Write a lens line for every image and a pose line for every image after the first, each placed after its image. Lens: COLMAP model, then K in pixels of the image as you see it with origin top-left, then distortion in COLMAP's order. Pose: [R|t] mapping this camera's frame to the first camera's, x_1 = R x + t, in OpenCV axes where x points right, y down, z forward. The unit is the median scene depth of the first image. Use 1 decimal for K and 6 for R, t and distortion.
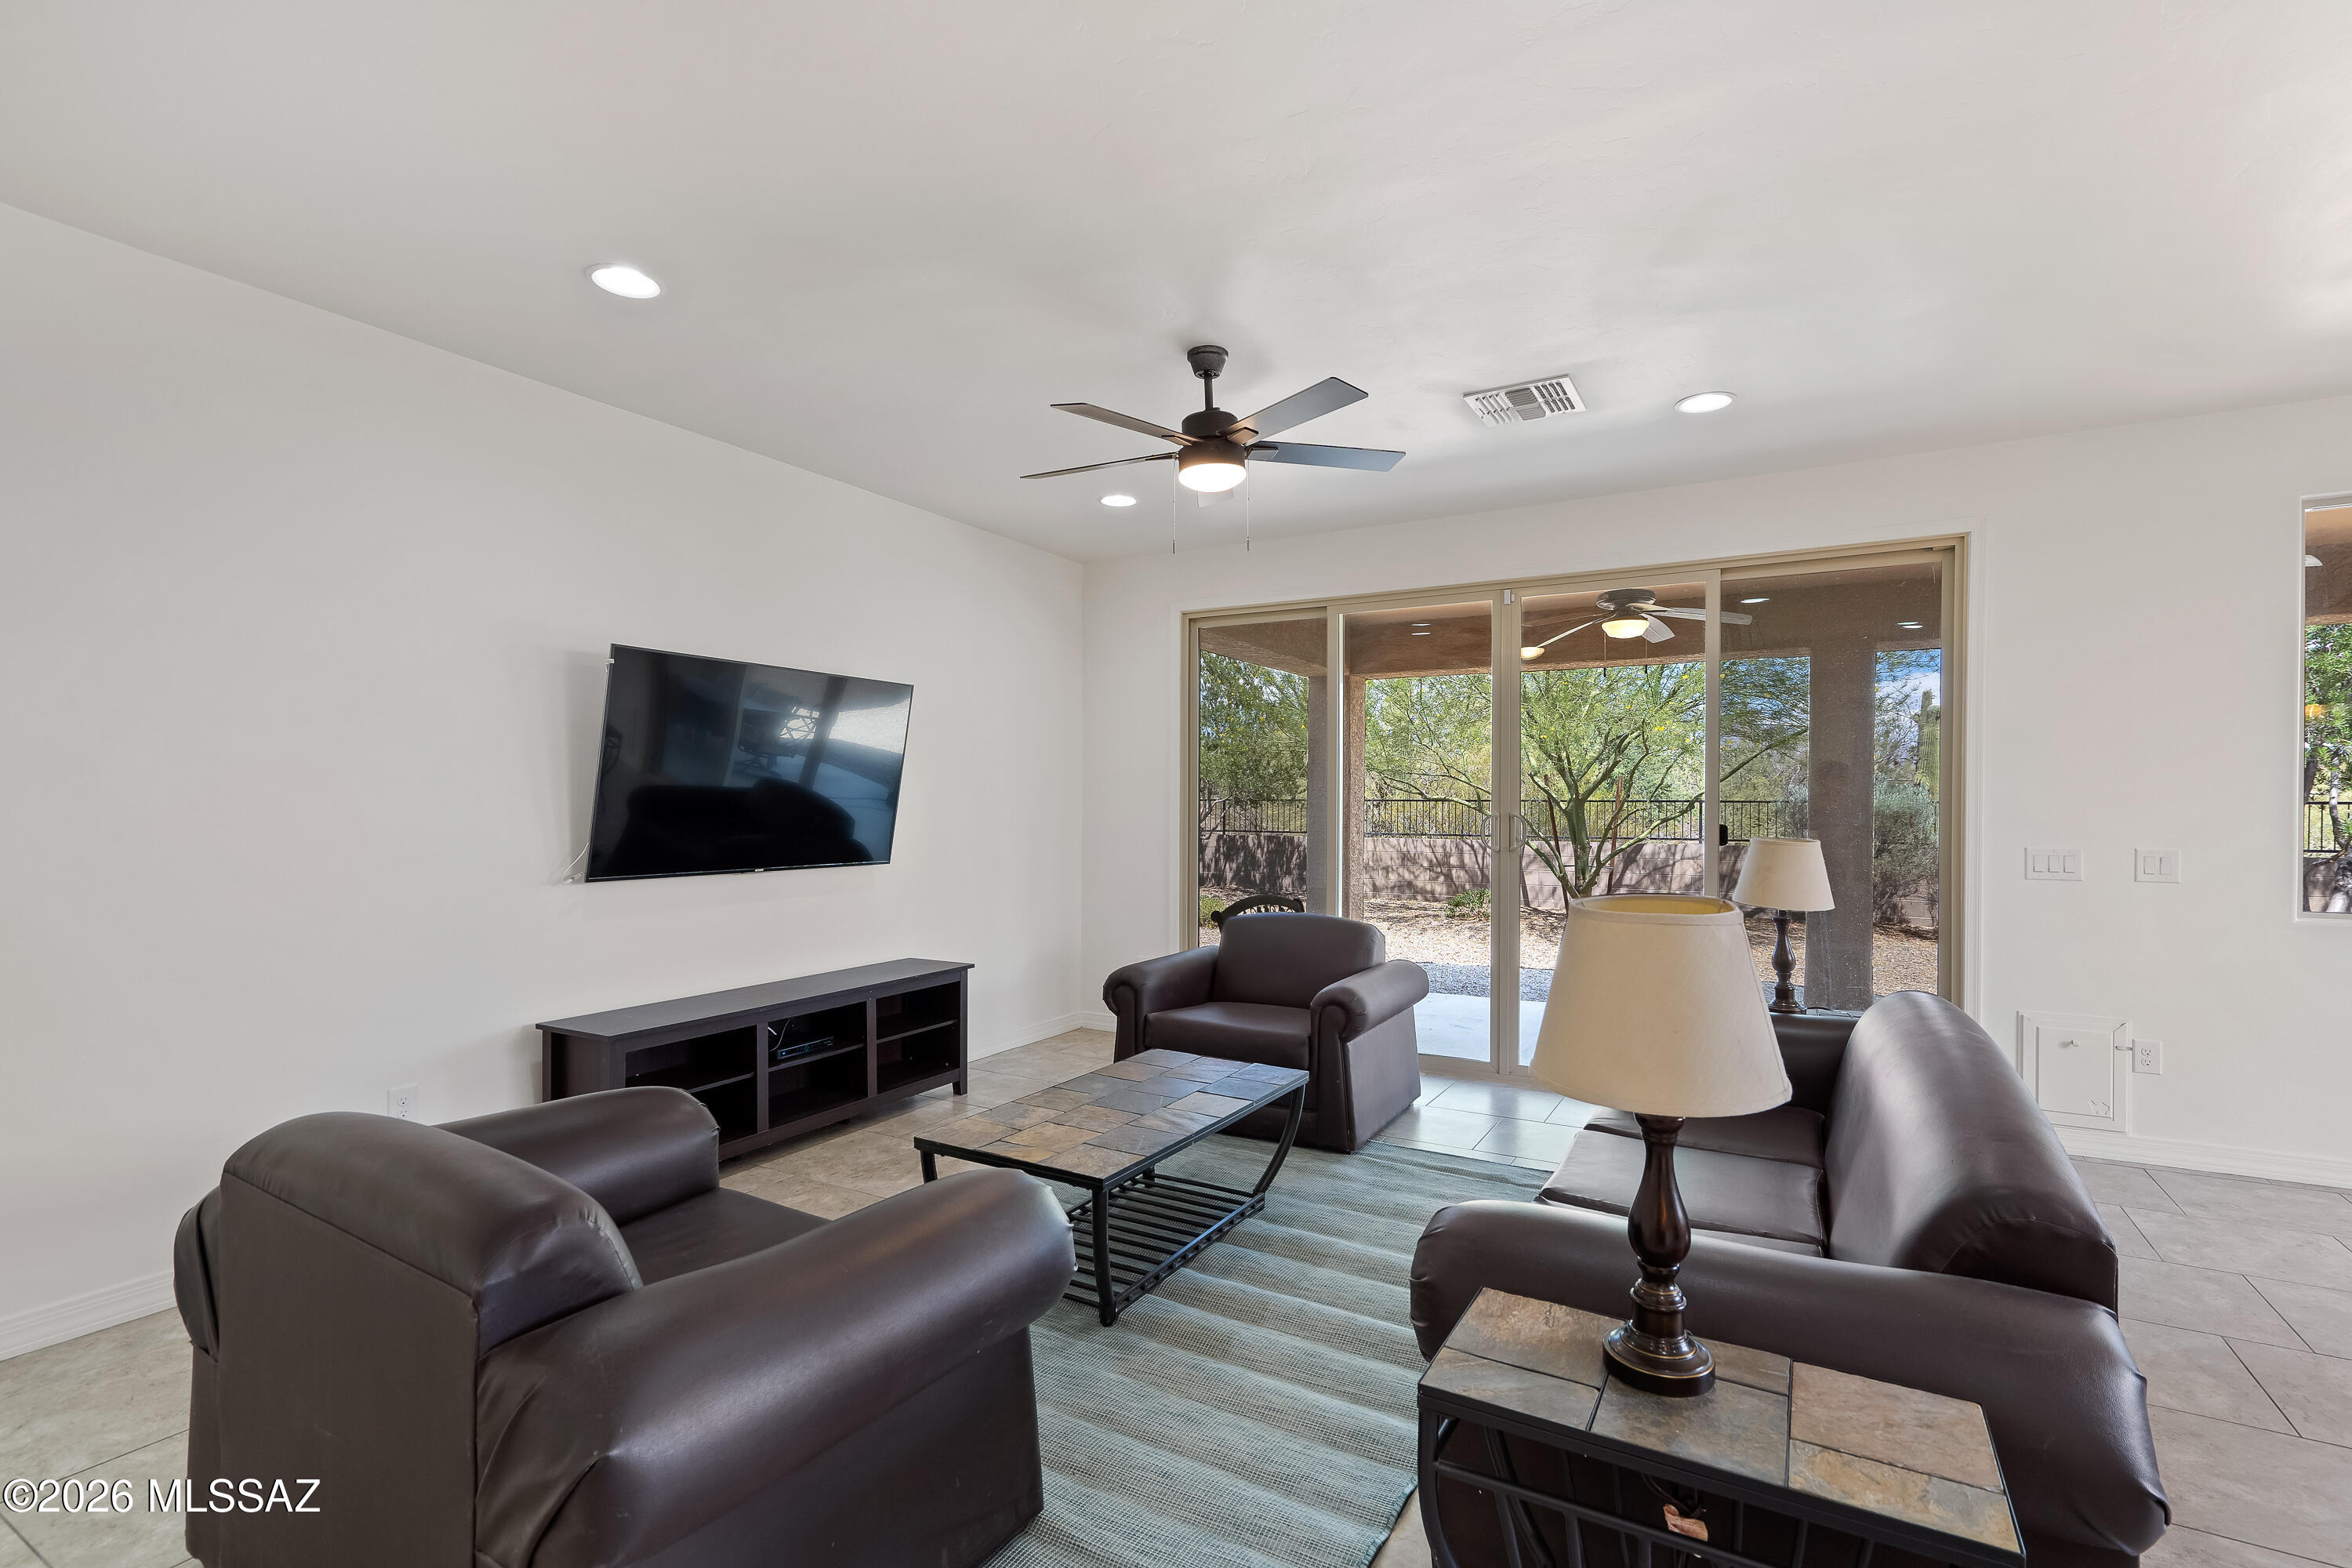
lens RADIAL K [[1073.5, 0, 1176.0], [0, 1073.5, 784.0], [0, 0, 1]] dist [-0.006888, 0.000396]
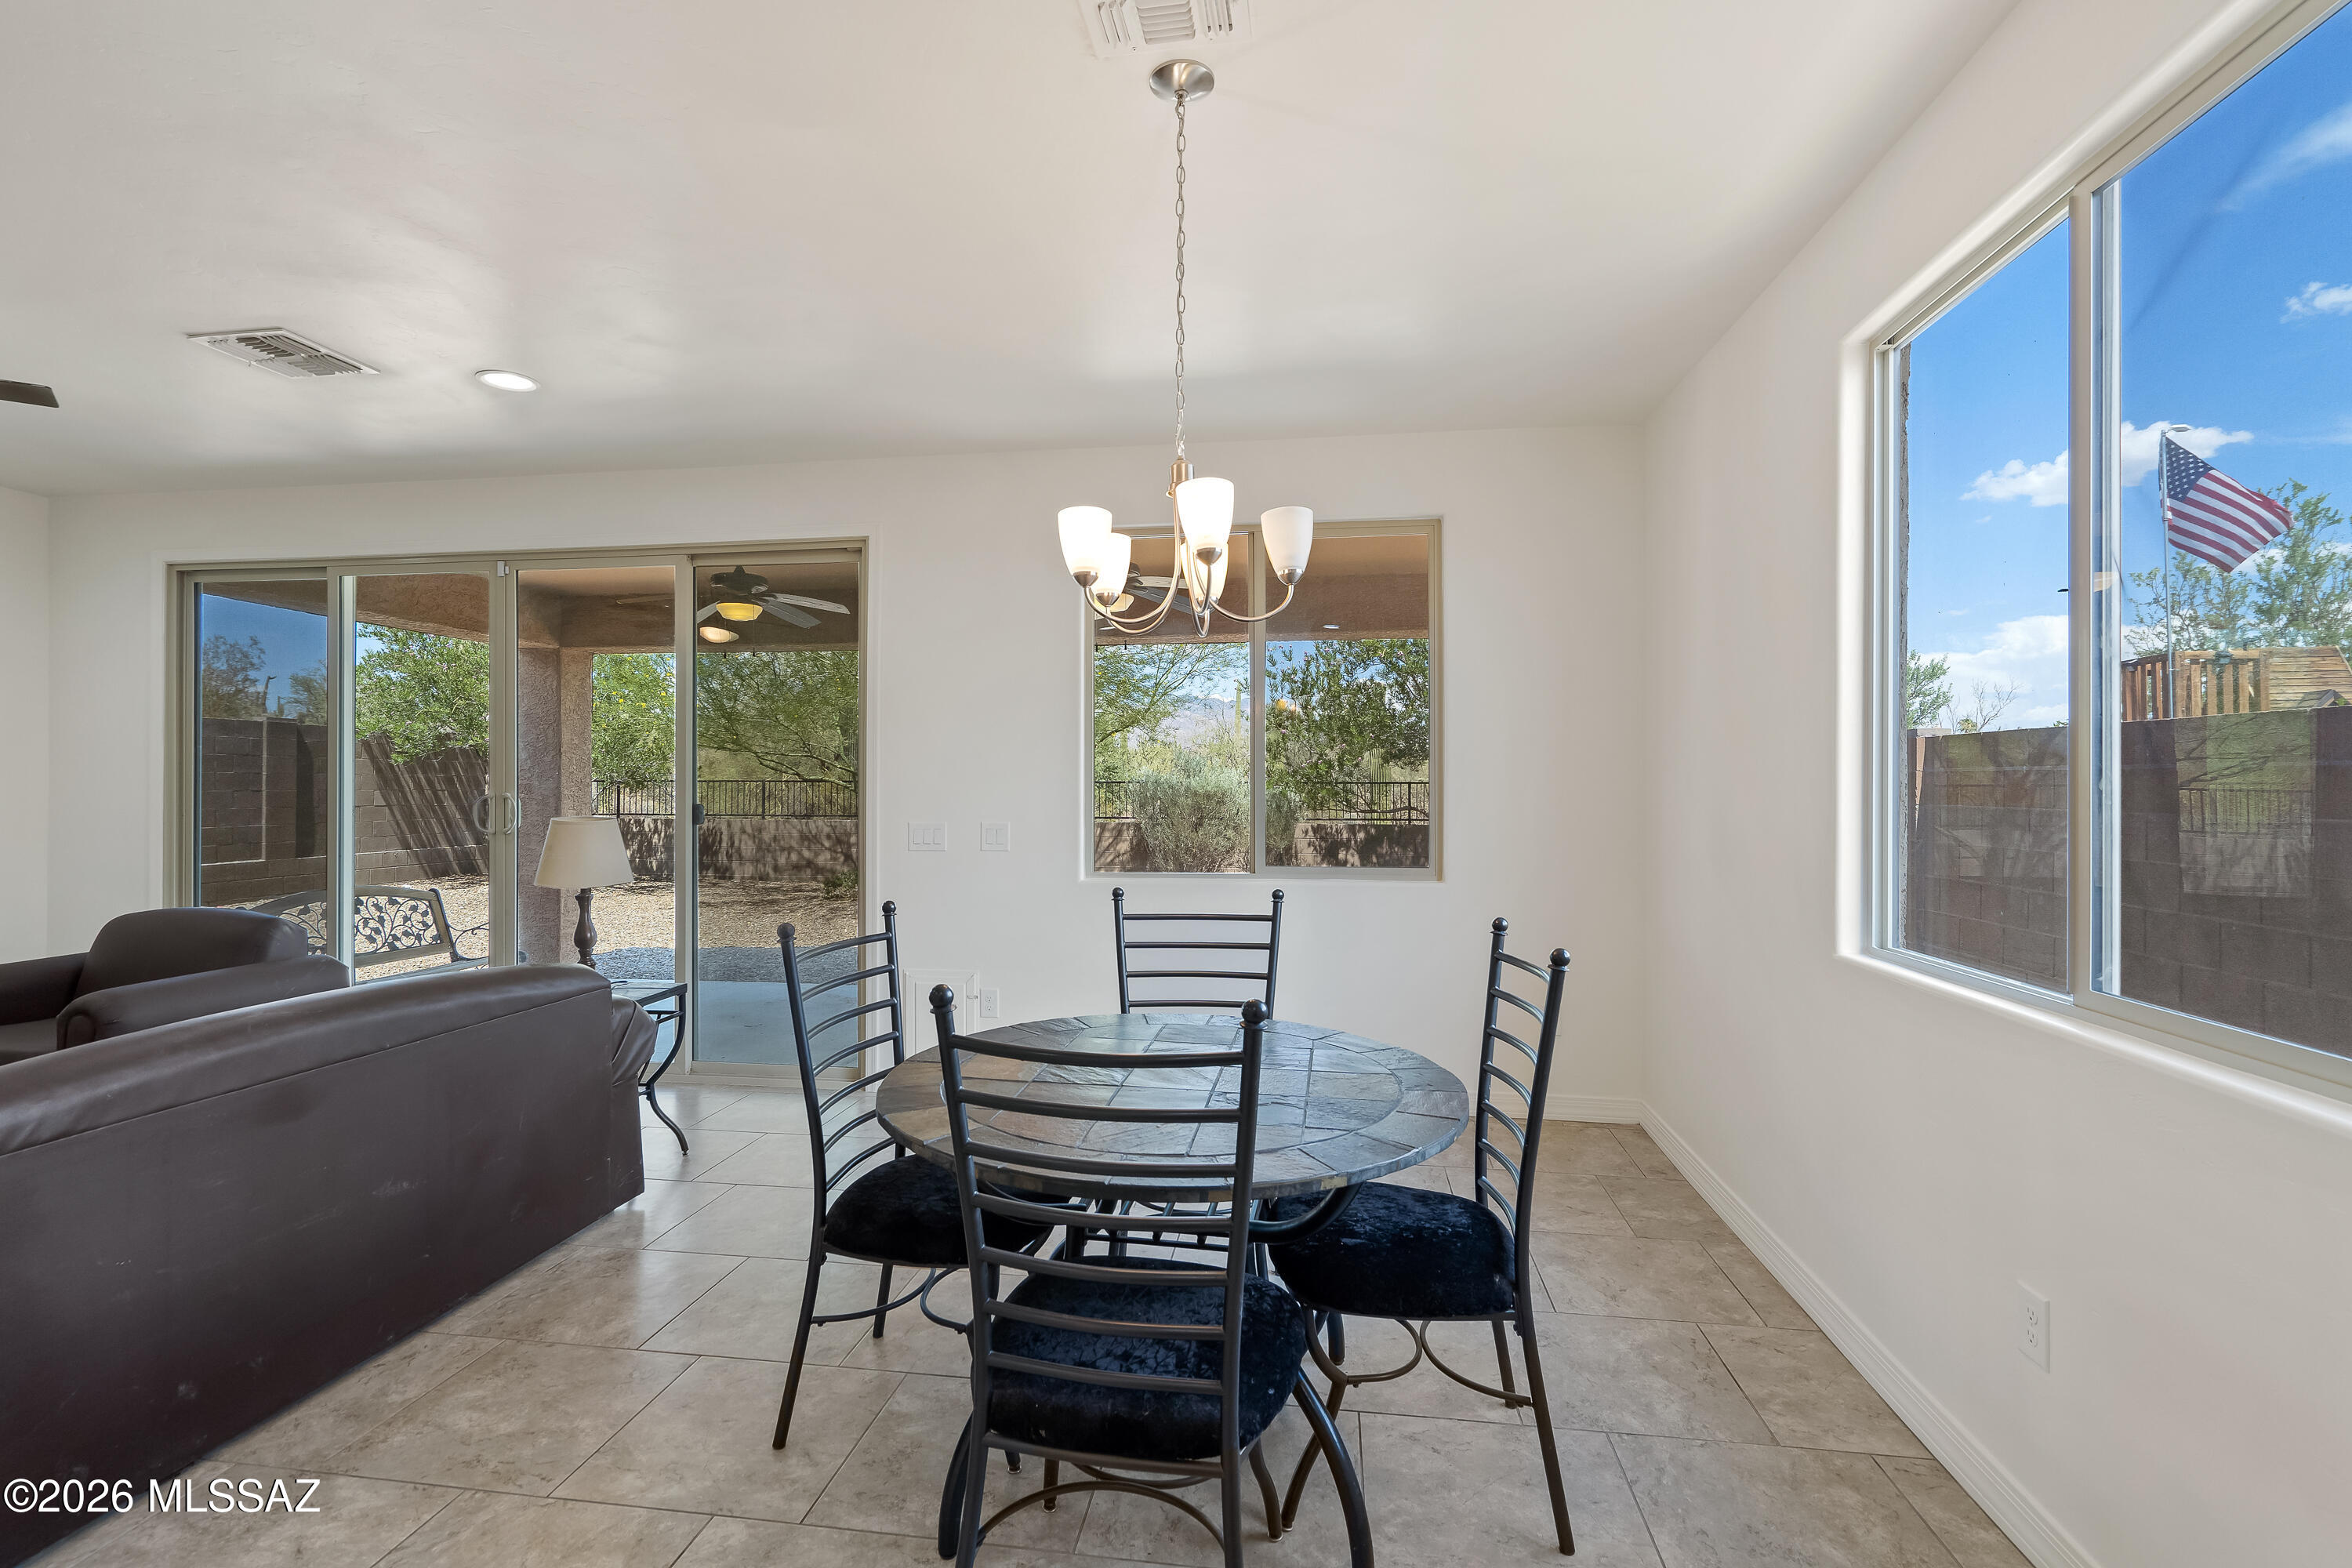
lens RADIAL K [[1073.5, 0, 1176.0], [0, 1073.5, 784.0], [0, 0, 1]] dist [-0.006888, 0.000396]
pose [[0.926604, -0.002225, 0.376031, 0.455630], [-0.004213, 0.999858, 0.016298, -0.000289], [-0.376014, -0.016686, 0.926464, -0.104828]]
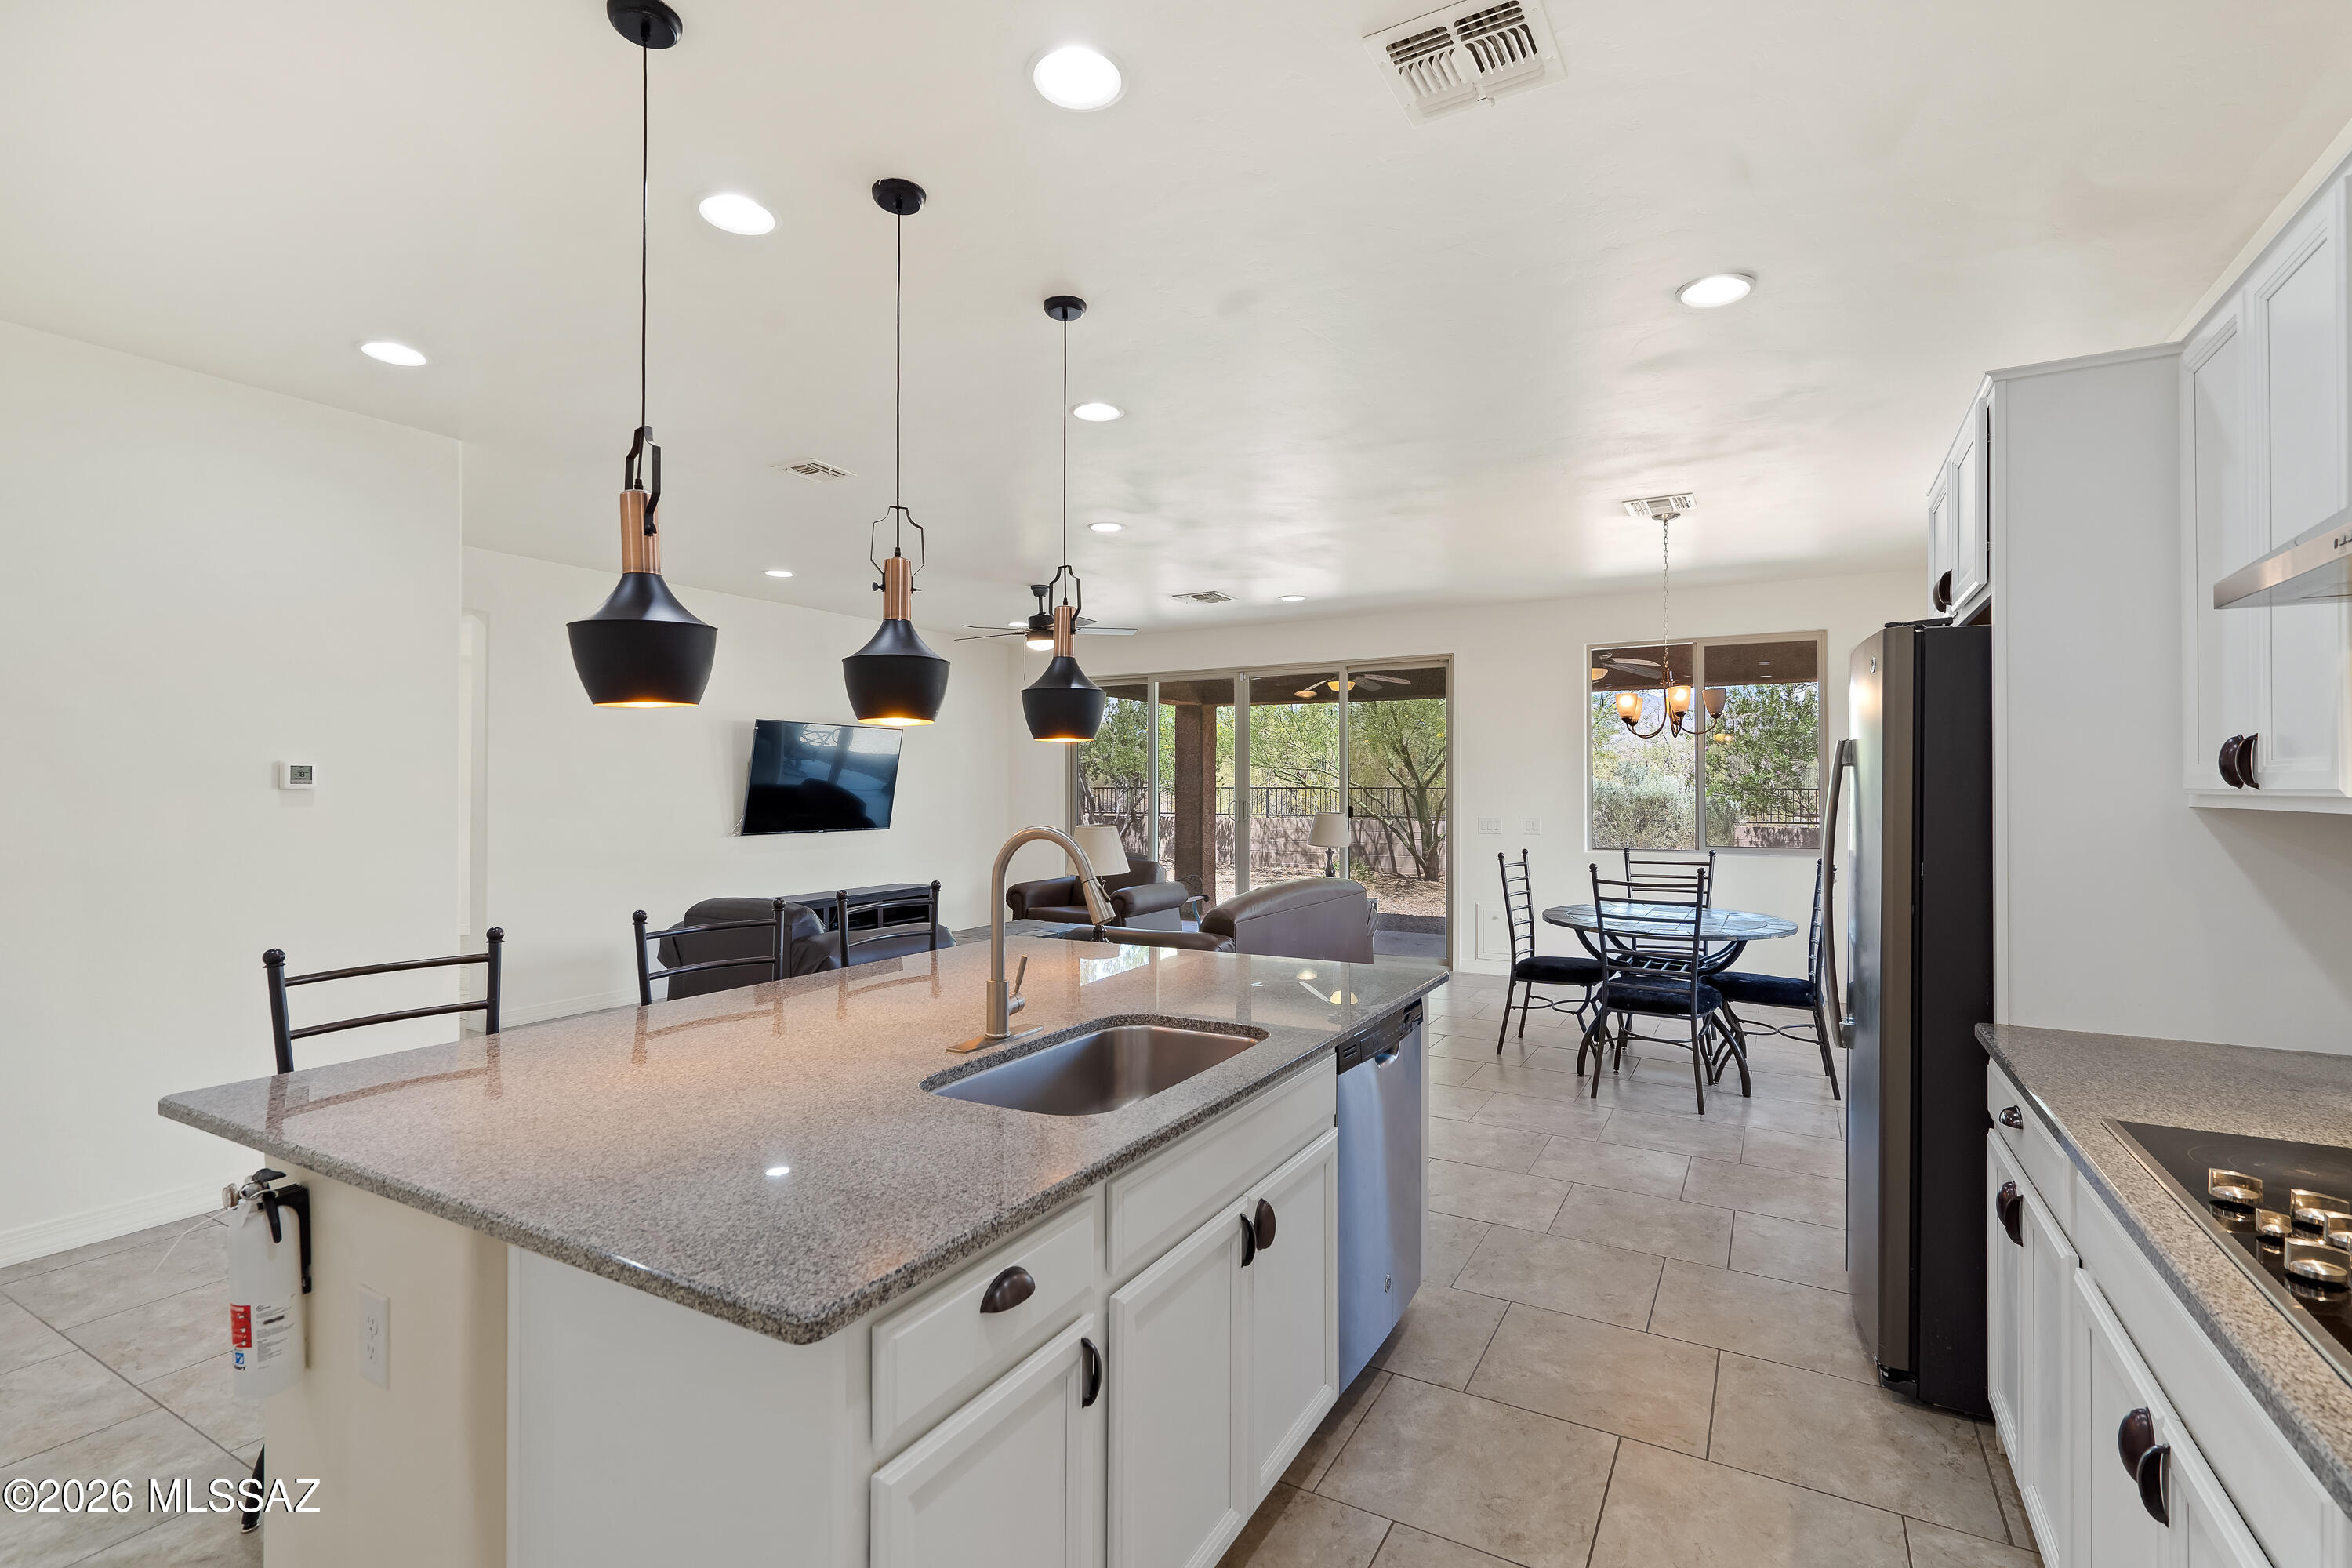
lens RADIAL K [[1074.3, 0, 1176.0], [0, 1074.3, 784.0], [0, 0, 1]] dist [0.020435, 0.000084]
pose [[0.999939, -0.002104, 0.010873, 0.163589], [0.001943, 0.999888, 0.014834, -0.022033], [-0.010903, -0.014812, 0.999831, -0.684907]]
